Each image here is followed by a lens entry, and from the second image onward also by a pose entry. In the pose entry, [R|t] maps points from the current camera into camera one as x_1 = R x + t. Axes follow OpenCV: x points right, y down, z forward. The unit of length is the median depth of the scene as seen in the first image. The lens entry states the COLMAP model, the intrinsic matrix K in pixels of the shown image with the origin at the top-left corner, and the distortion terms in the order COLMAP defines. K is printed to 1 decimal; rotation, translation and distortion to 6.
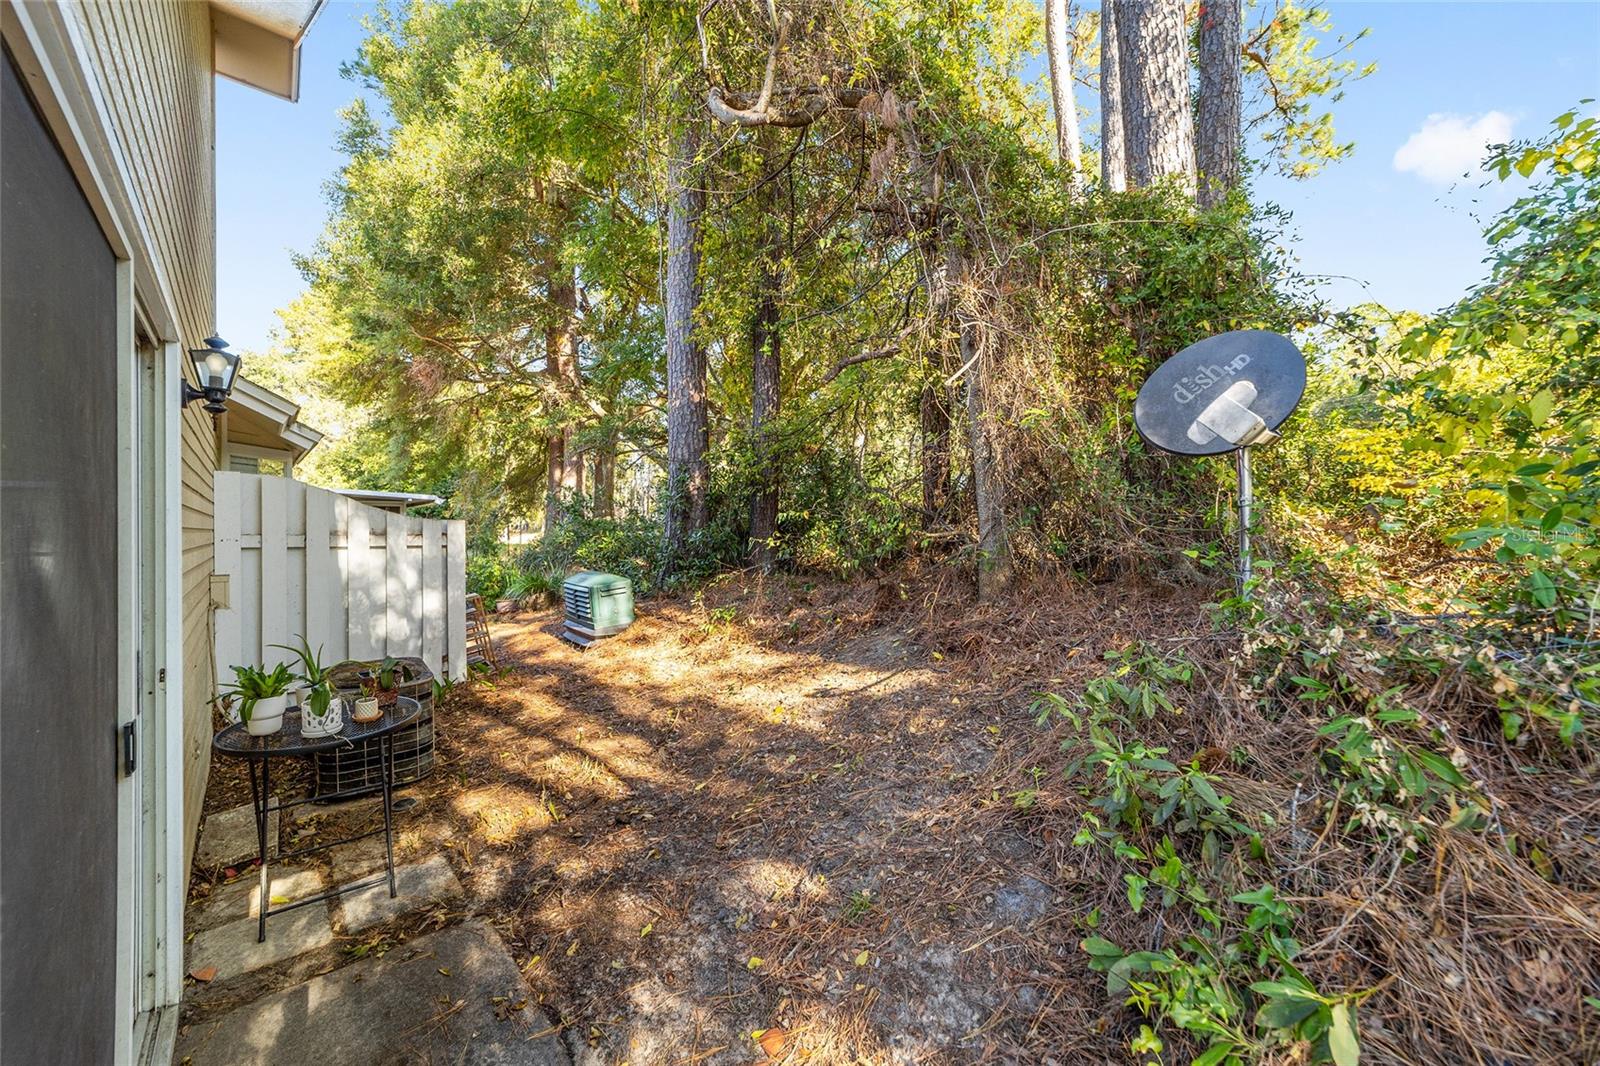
lens RADIAL K [[620.6, 0, 800.5], [0, 620.6, 528.1], [0, 0, 1]] dist [-0.015720, 0.006768]
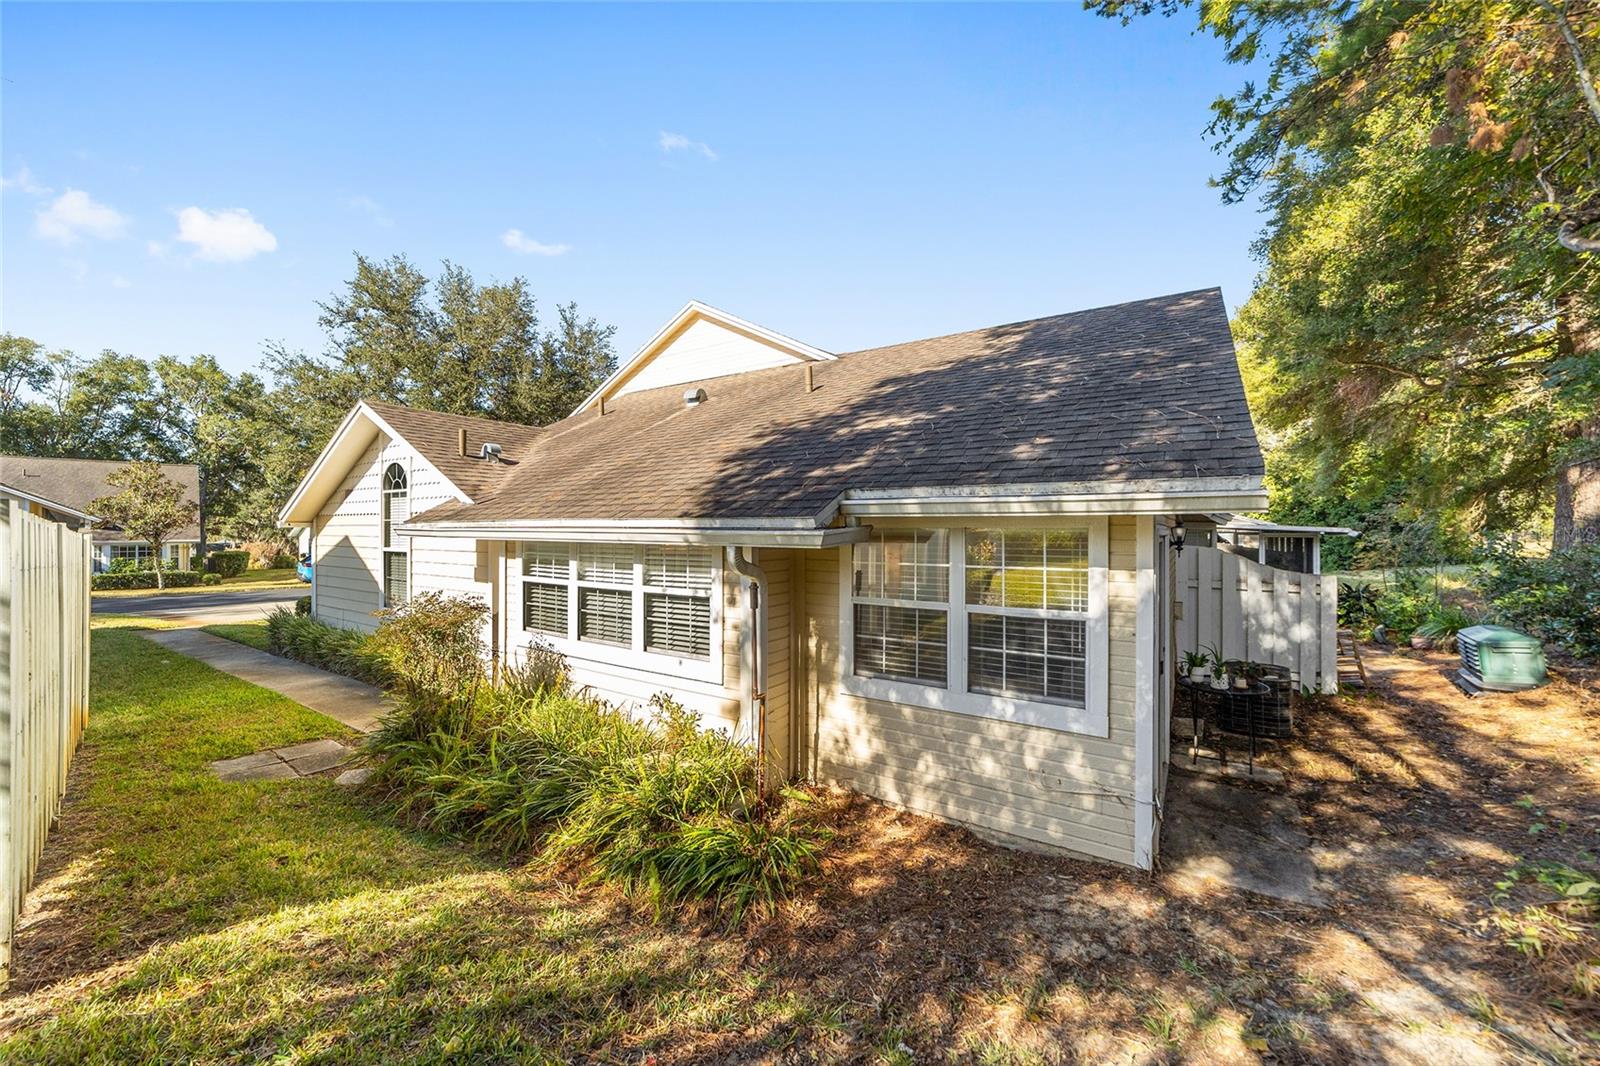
lens RADIAL K [[620.6, 0, 796.1], [0, 620.6, 529.5], [0, 0, 1]] dist [-0.015720, 0.006768]
pose [[0.263360, 0.004432, -0.964687, 0.625090], [-0.006311, 0.999976, 0.002871, -0.152738], [0.964677, 0.005332, 0.263382, -0.688011]]
